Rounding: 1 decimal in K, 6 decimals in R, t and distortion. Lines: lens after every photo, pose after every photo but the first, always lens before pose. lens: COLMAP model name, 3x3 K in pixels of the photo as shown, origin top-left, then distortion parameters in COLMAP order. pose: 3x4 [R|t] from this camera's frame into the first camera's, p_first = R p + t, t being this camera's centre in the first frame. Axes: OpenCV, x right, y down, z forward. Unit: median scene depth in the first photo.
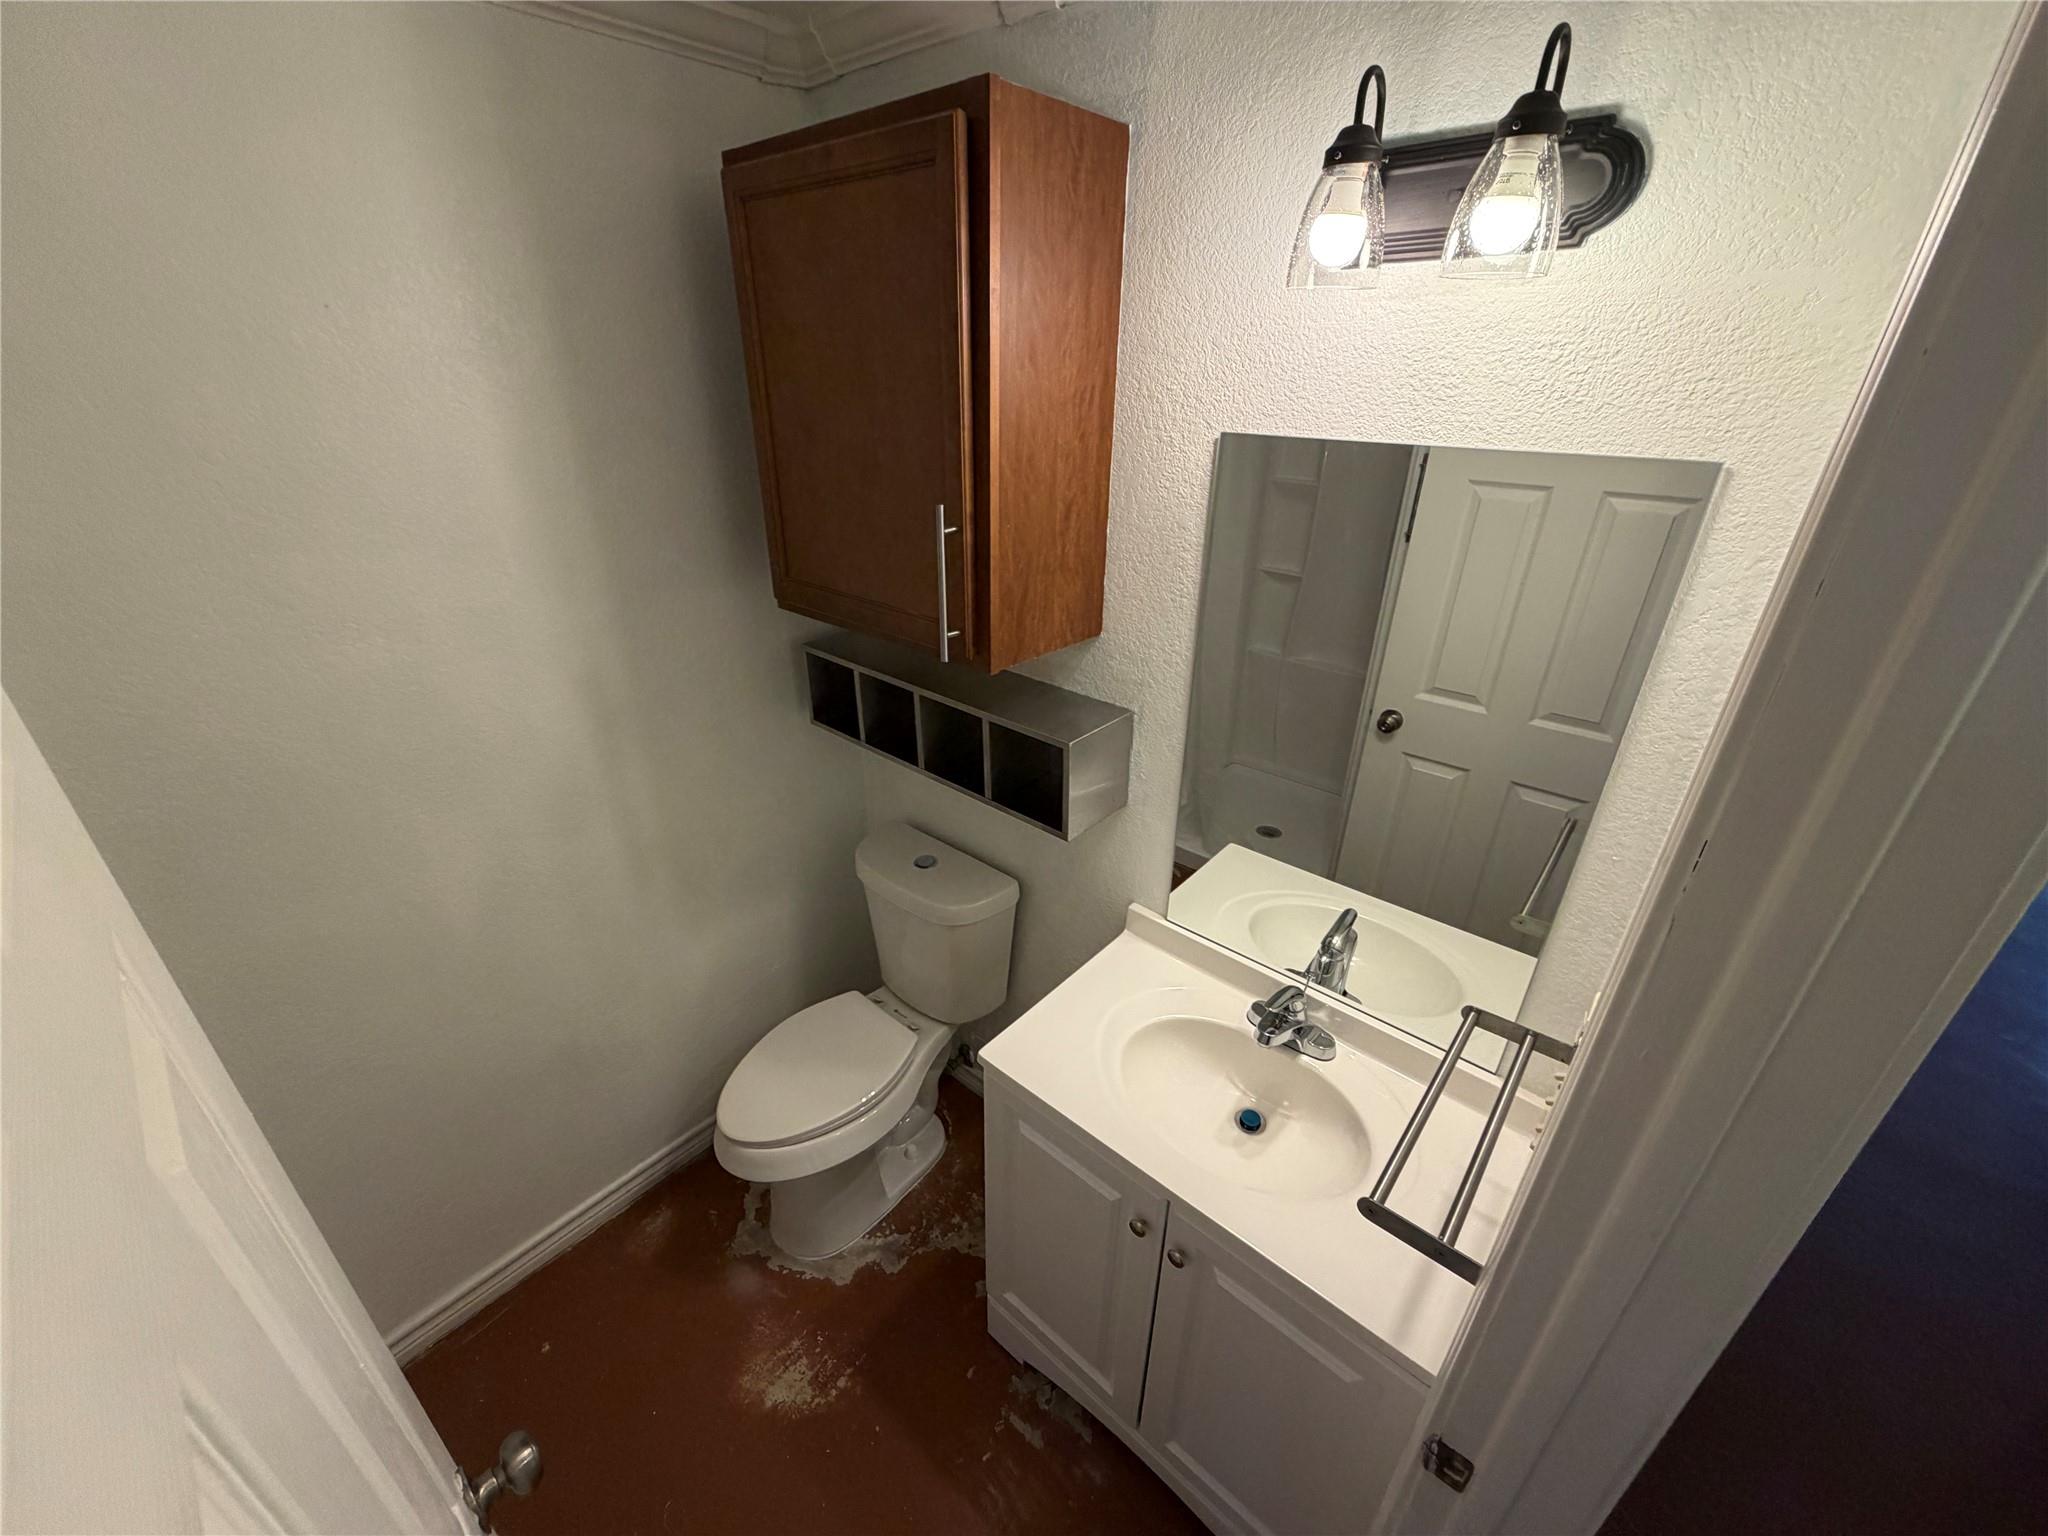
lens RADIAL K [[813.2, 0, 1018.3], [0, 813.2, 768.3], [0, 0, 1]] dist [0.001088, 0.000019]
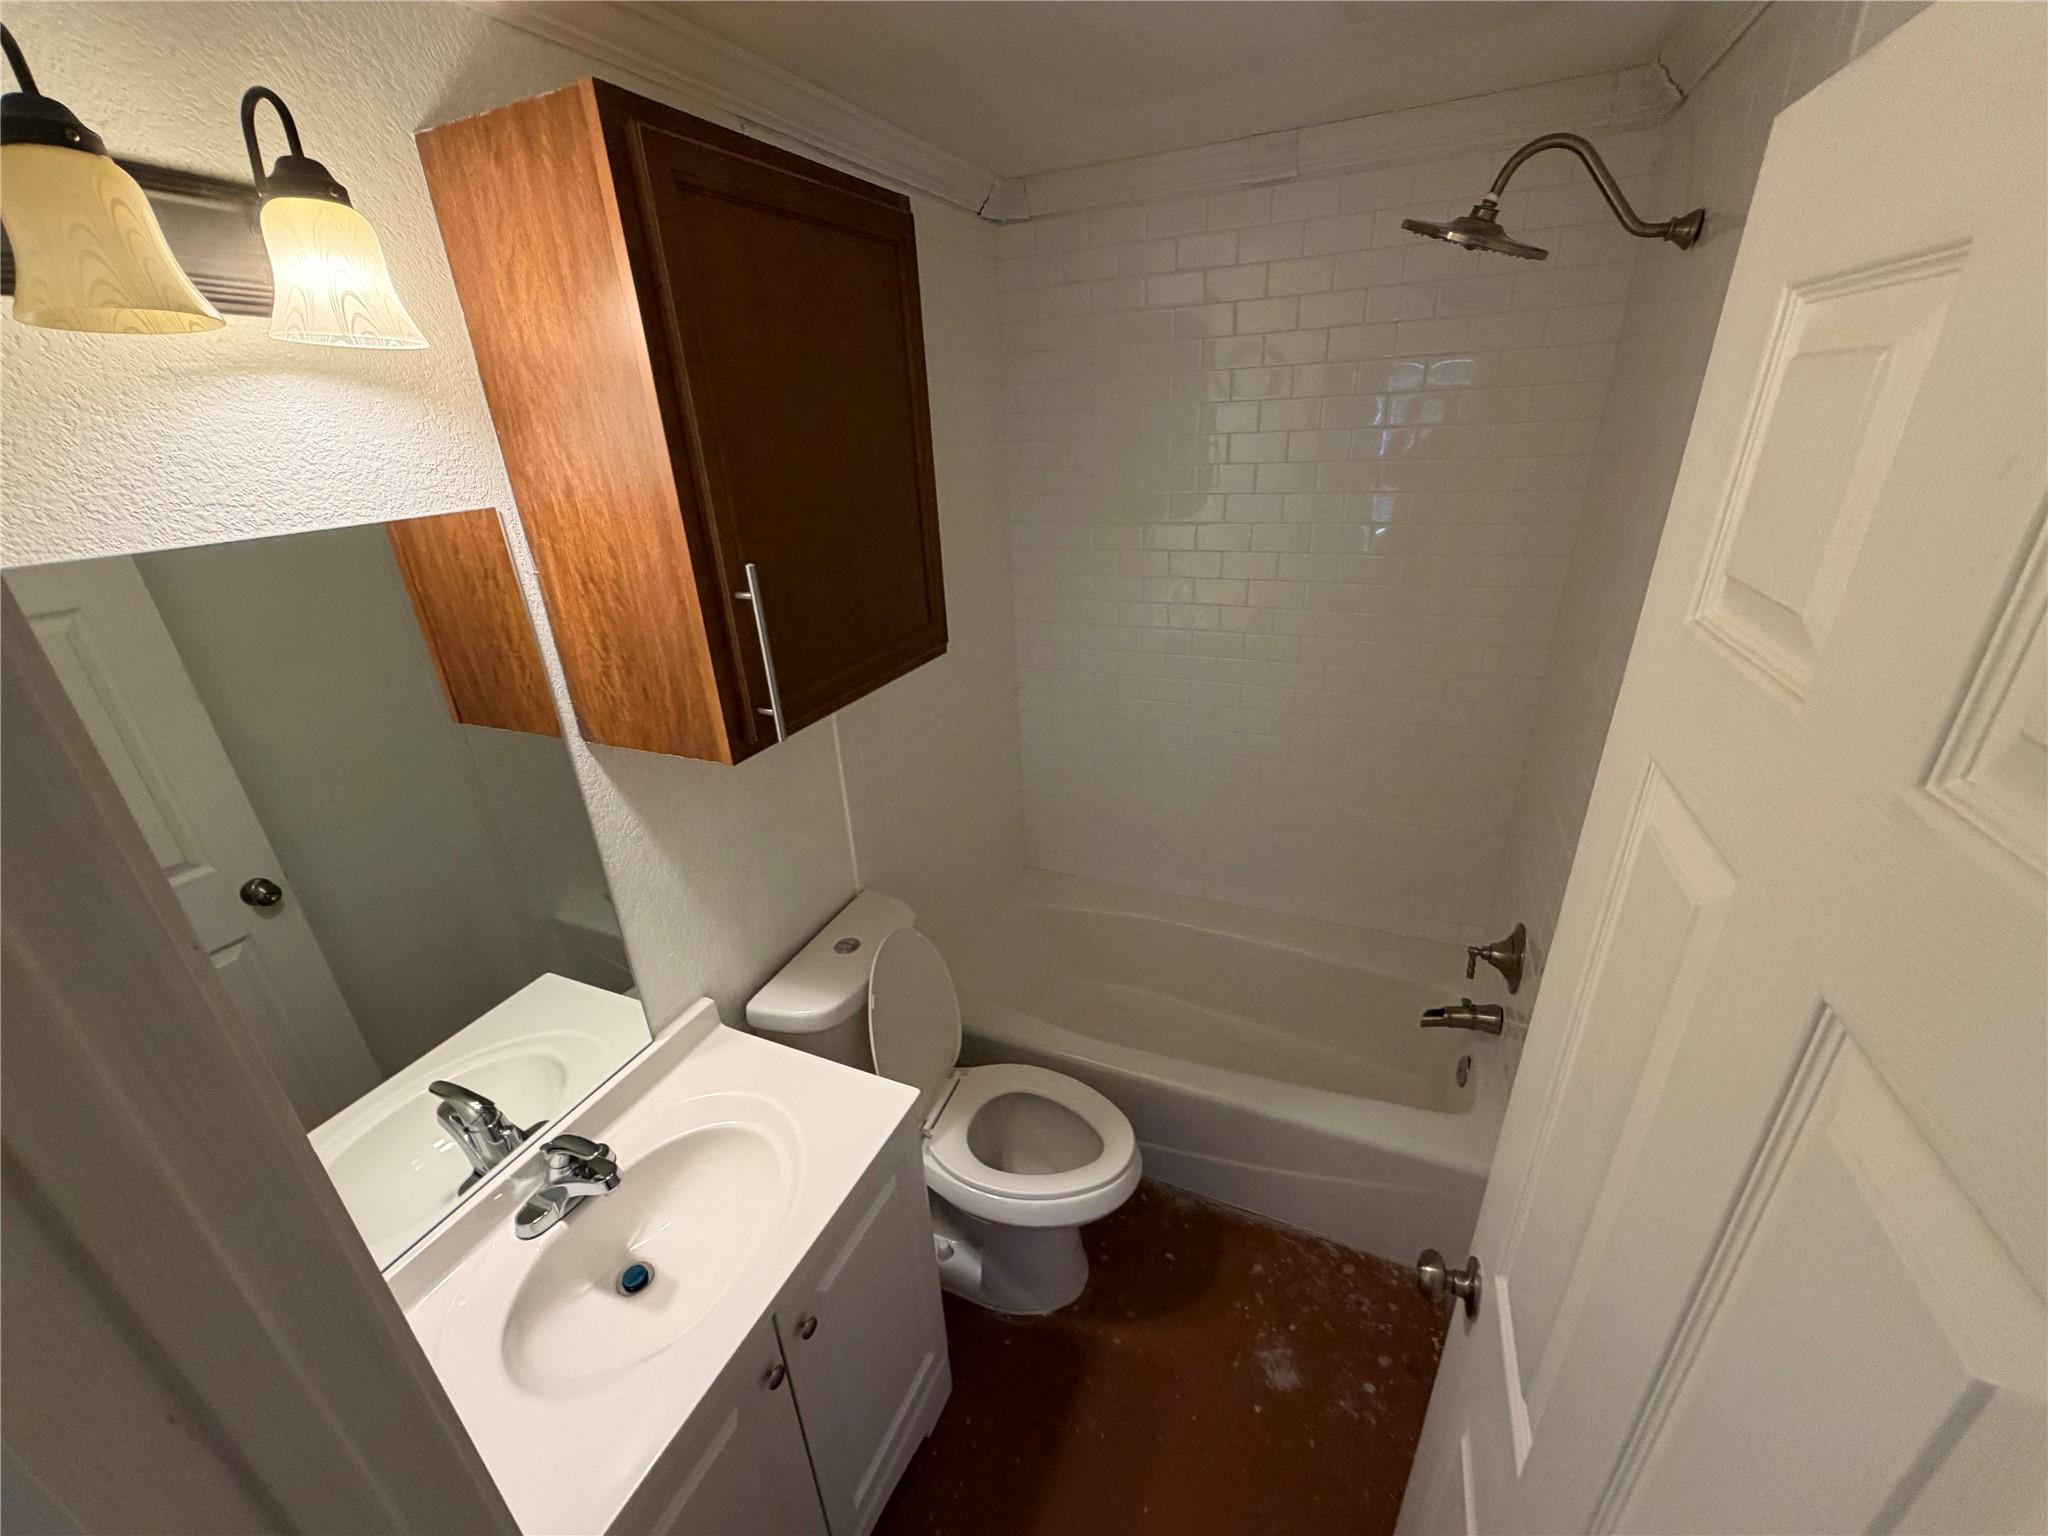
lens RADIAL K [[813.2, 0, 1018.3], [0, 813.2, 768.3], [0, 0, 1]] dist [0.001088, 0.000019]
pose [[-0.292101, -0.376215, 0.879284, -0.390014], [0.466858, 0.746309, 0.474411, -0.192645], [-0.834698, 0.549076, -0.042359, 0.391041]]
